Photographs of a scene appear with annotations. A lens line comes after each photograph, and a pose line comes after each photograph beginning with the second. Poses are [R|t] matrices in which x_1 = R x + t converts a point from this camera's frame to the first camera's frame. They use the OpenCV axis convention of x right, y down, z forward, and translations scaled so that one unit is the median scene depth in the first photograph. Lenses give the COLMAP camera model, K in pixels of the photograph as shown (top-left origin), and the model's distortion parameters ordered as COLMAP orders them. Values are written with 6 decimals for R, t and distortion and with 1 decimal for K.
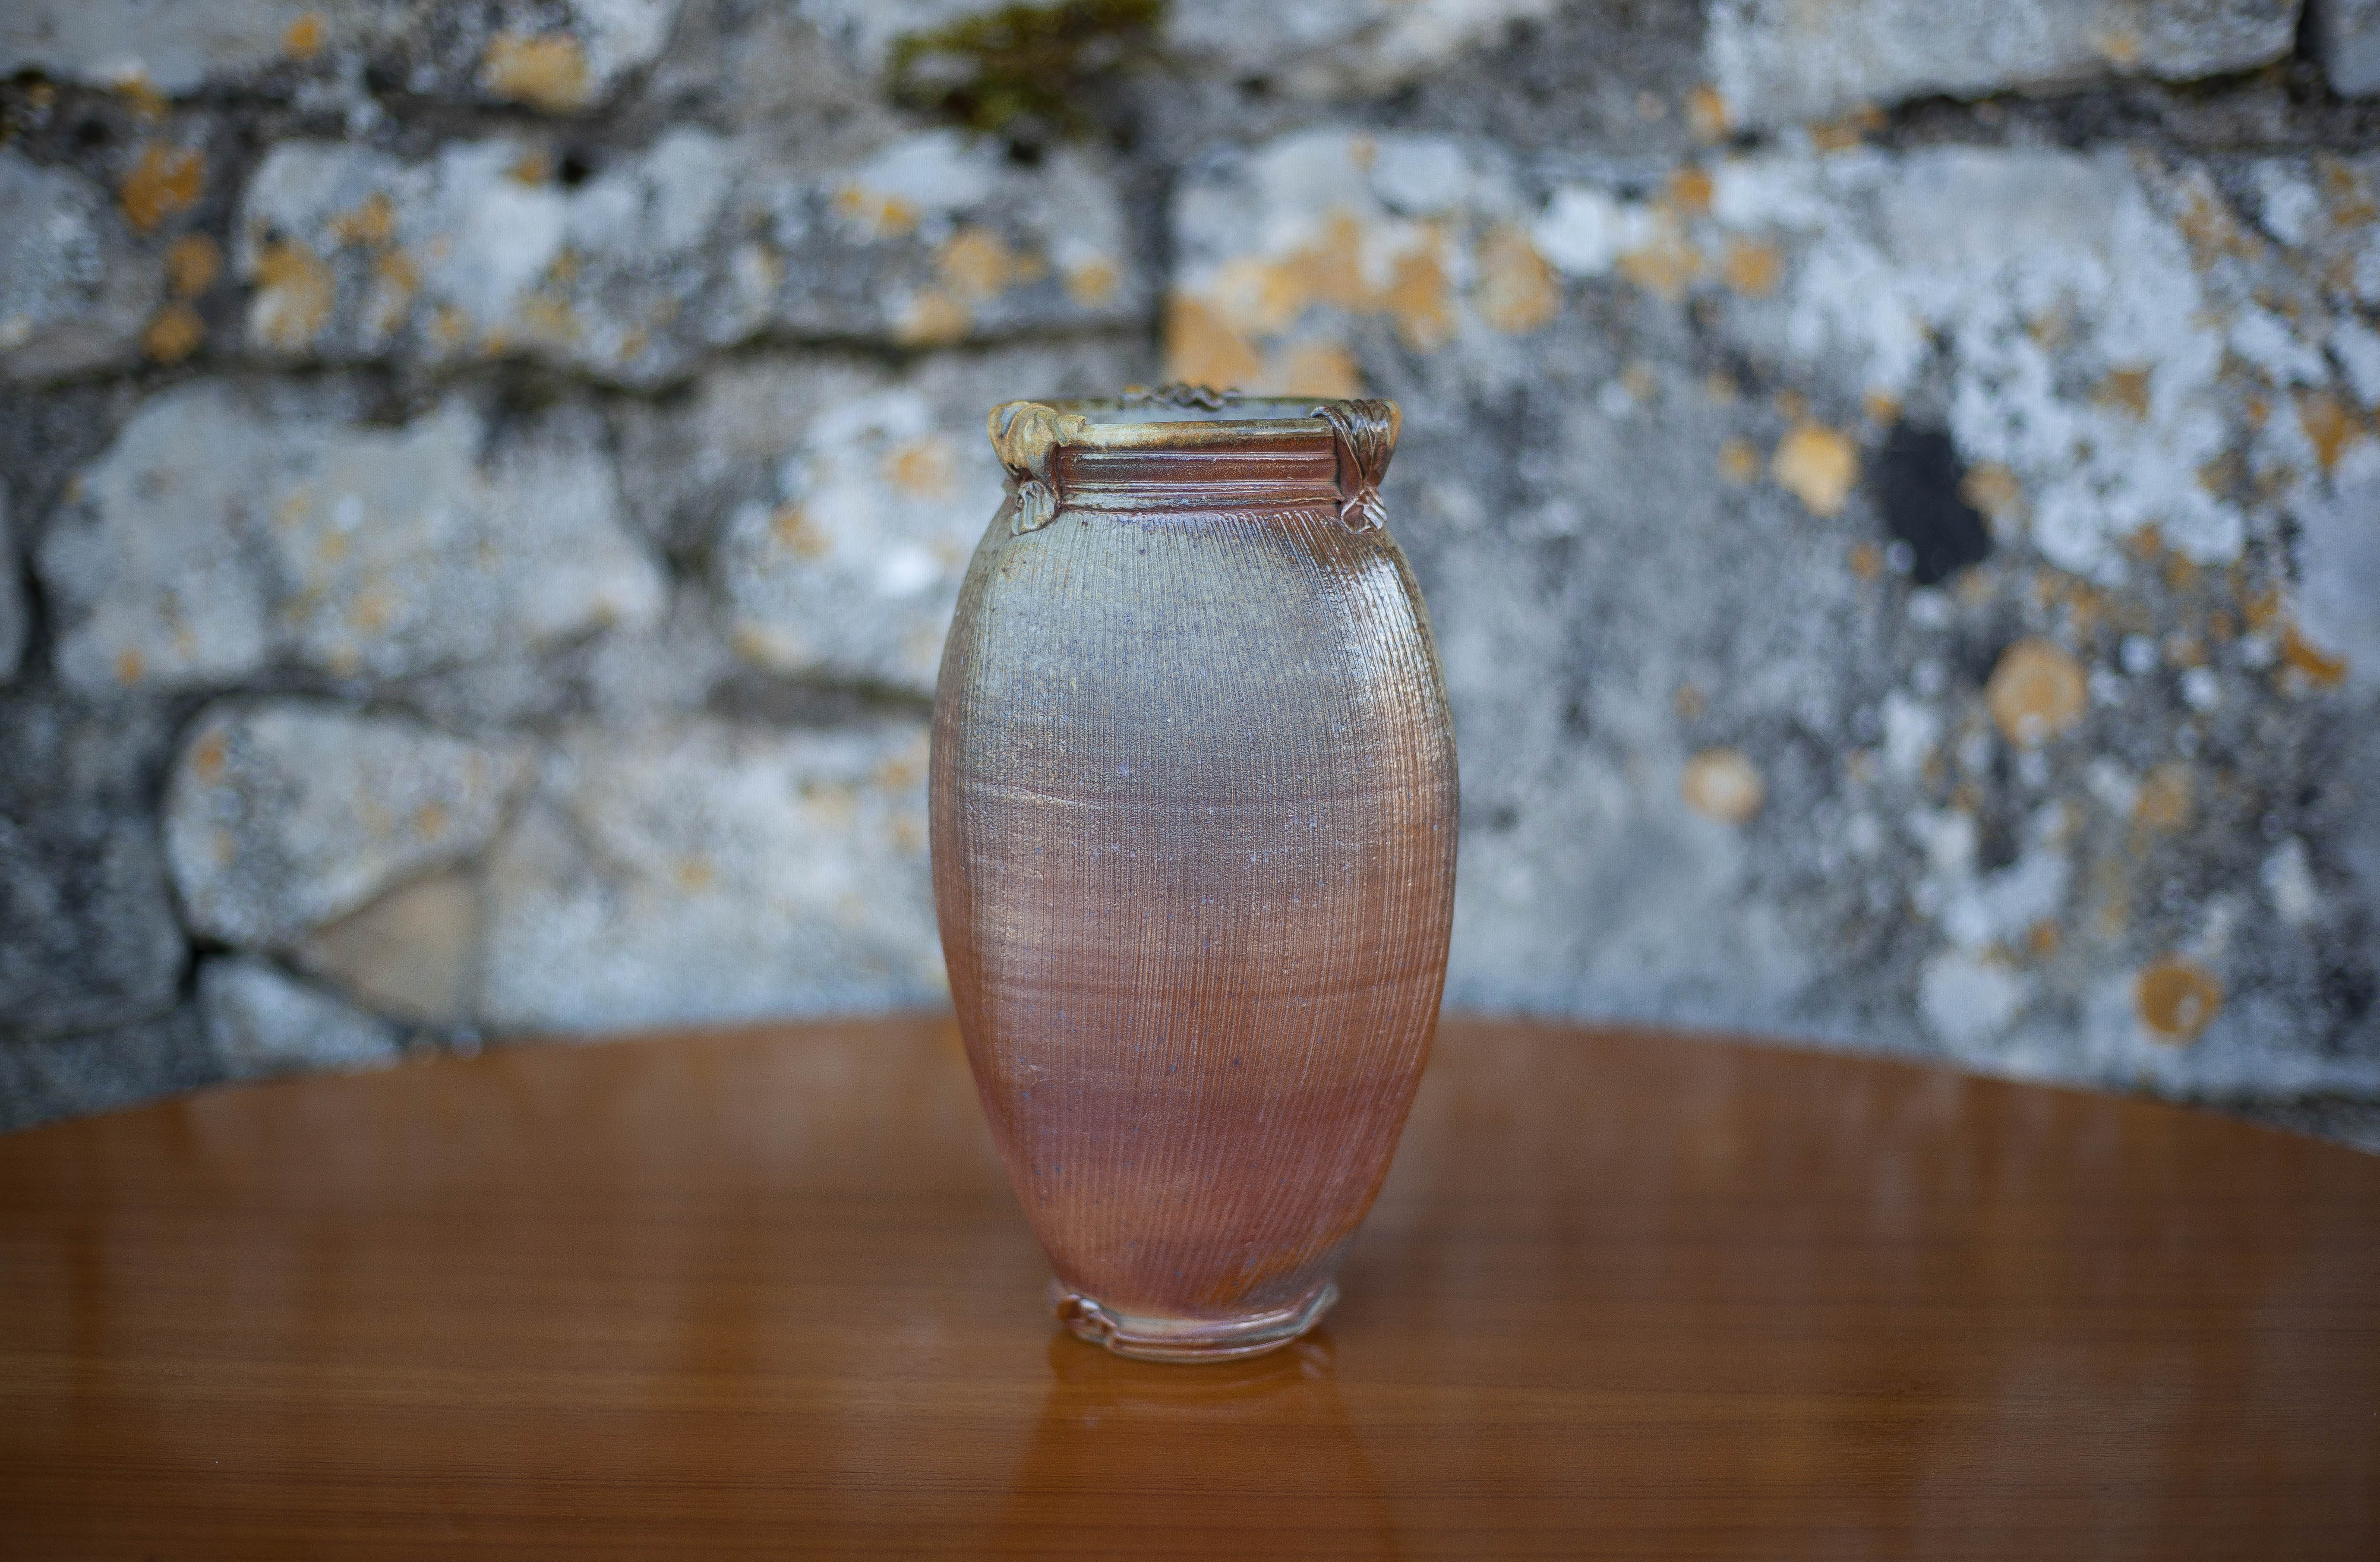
lens RADIAL K [[3544.7, 0, 1190.0], [0, 3544.7, 781.0], [0, 0, 1]] dist [-0.144312, -0.014239]
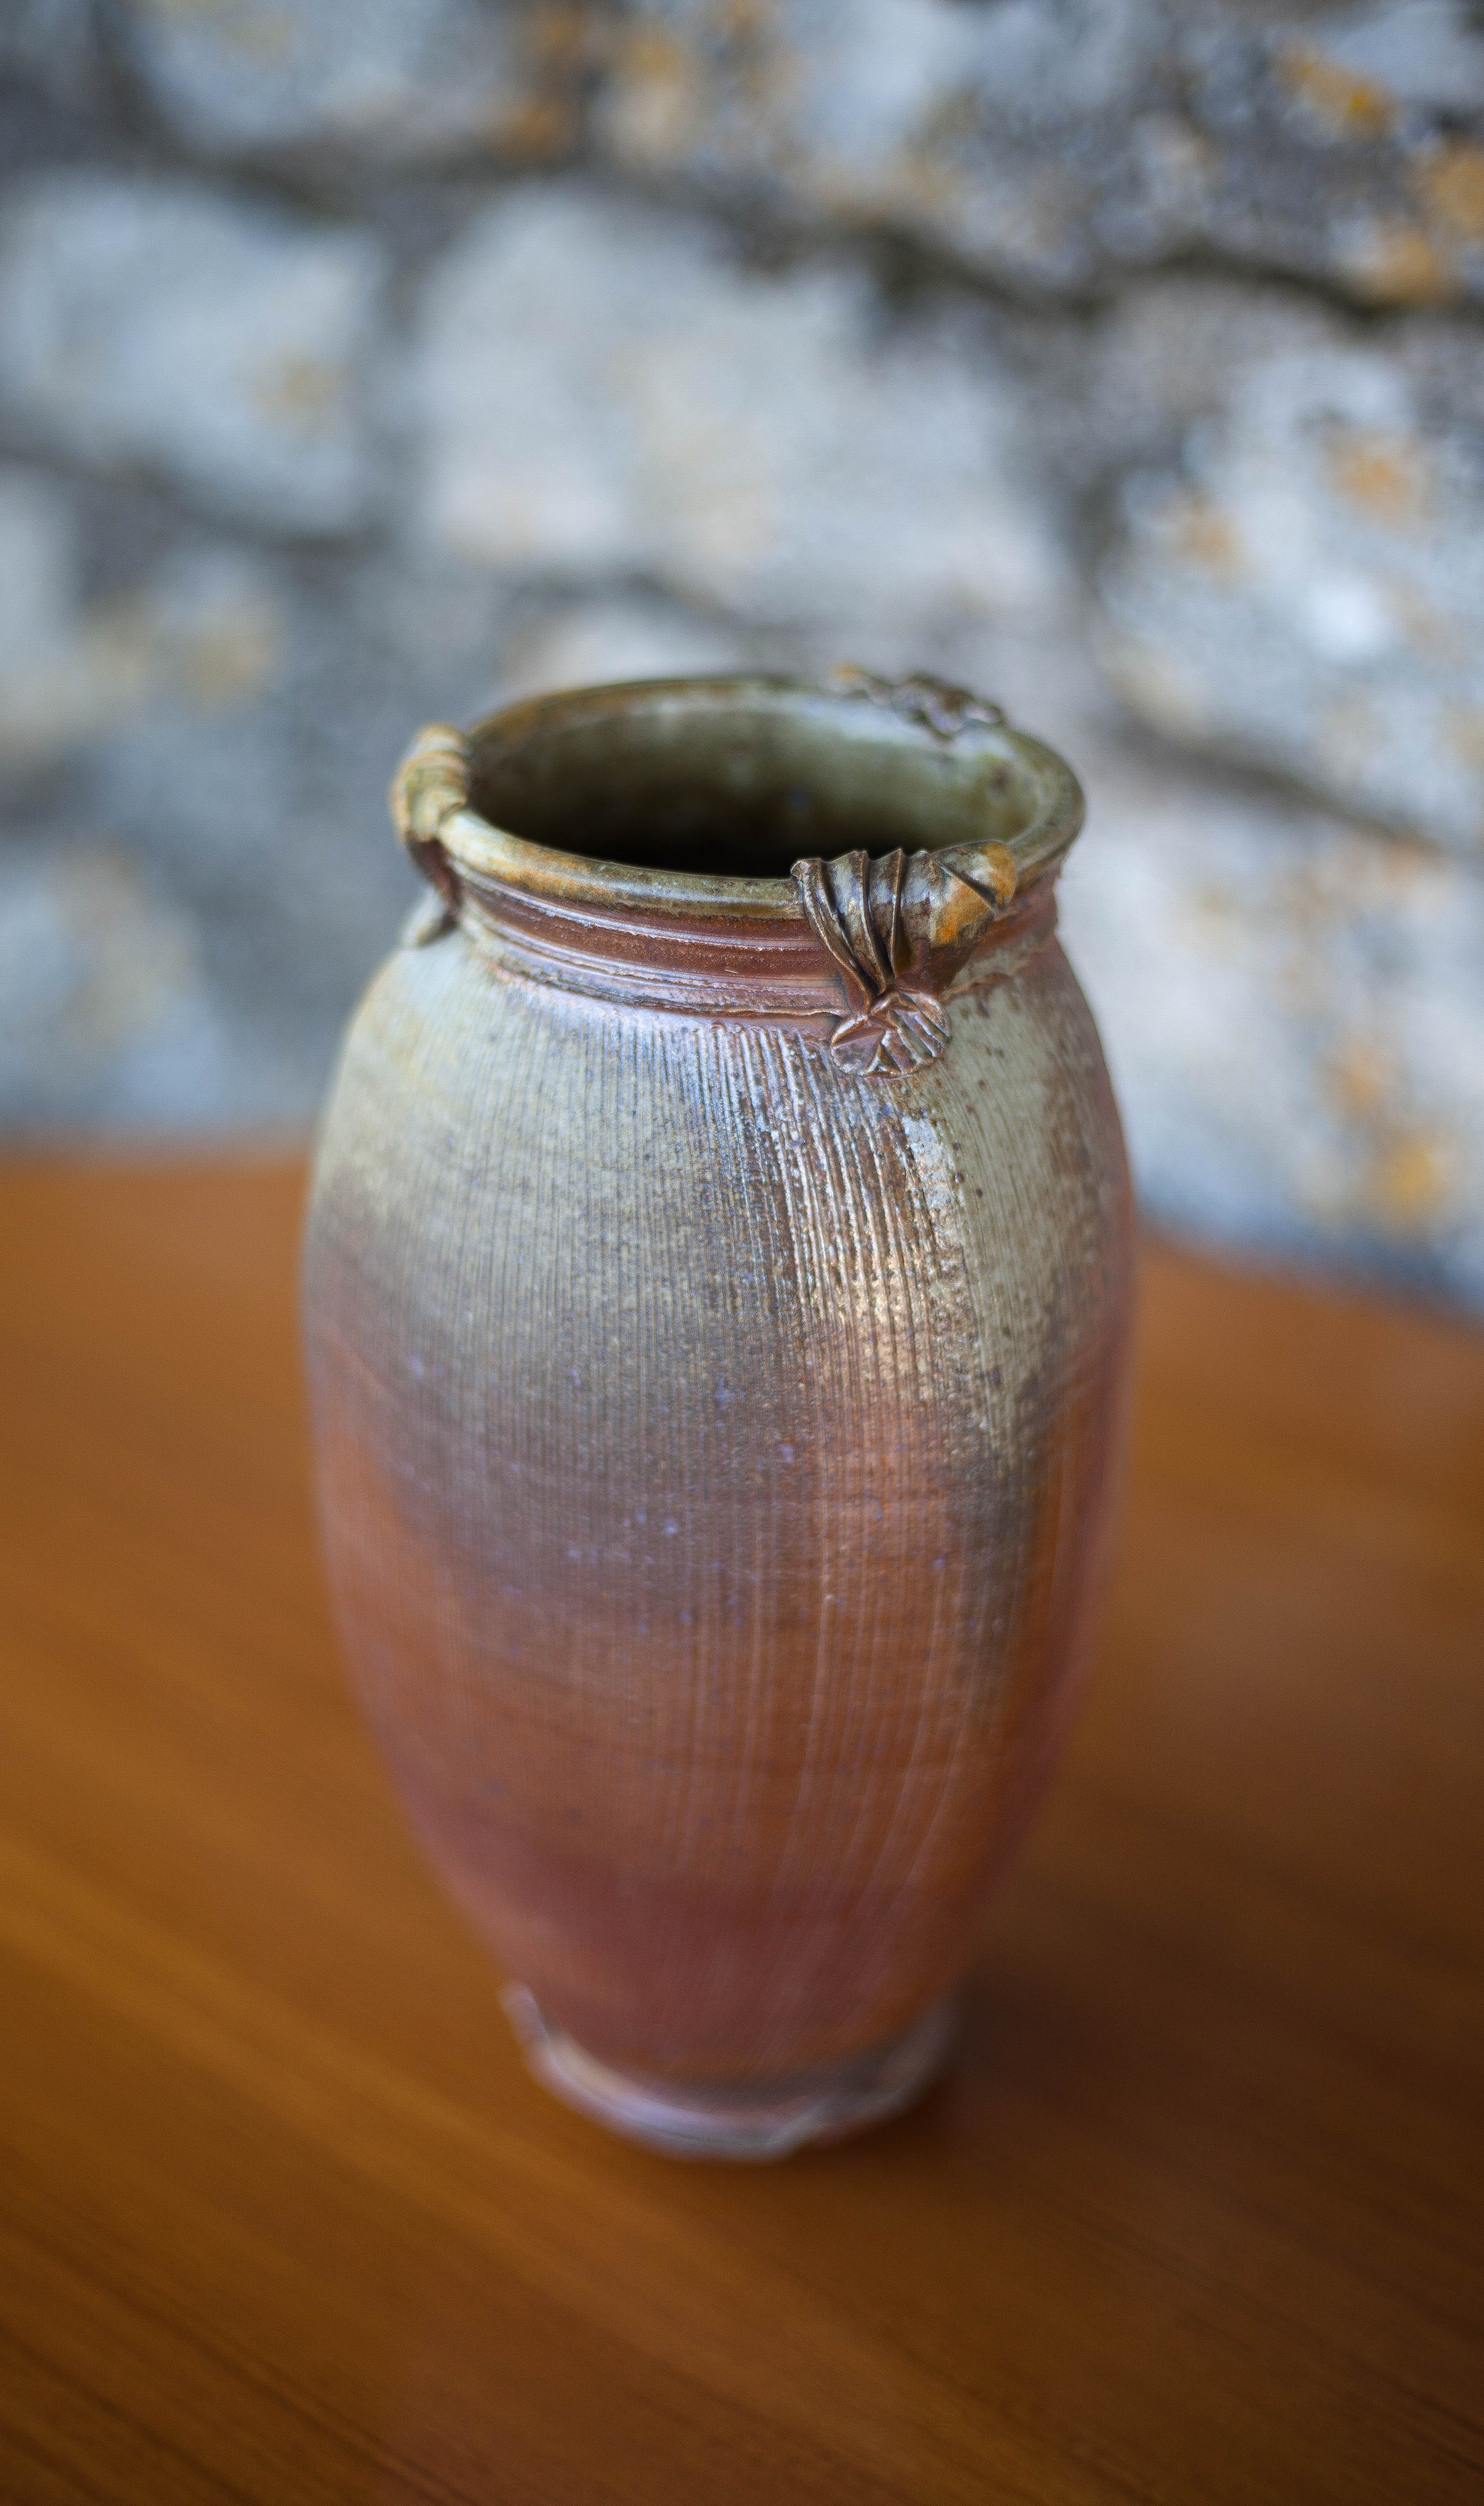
lens RADIAL K [[3815.5, 0, 742.0], [0, 3815.5, 1253.0], [0, 0, 1]] dist [-0.005508, -0.847127]
pose [[0.796748, 0.287564, -0.531507, 0.258134], [-0.129444, 0.940322, 0.314706, -0.163896], [0.590285, -0.181941, 0.786423, 0.335784]]
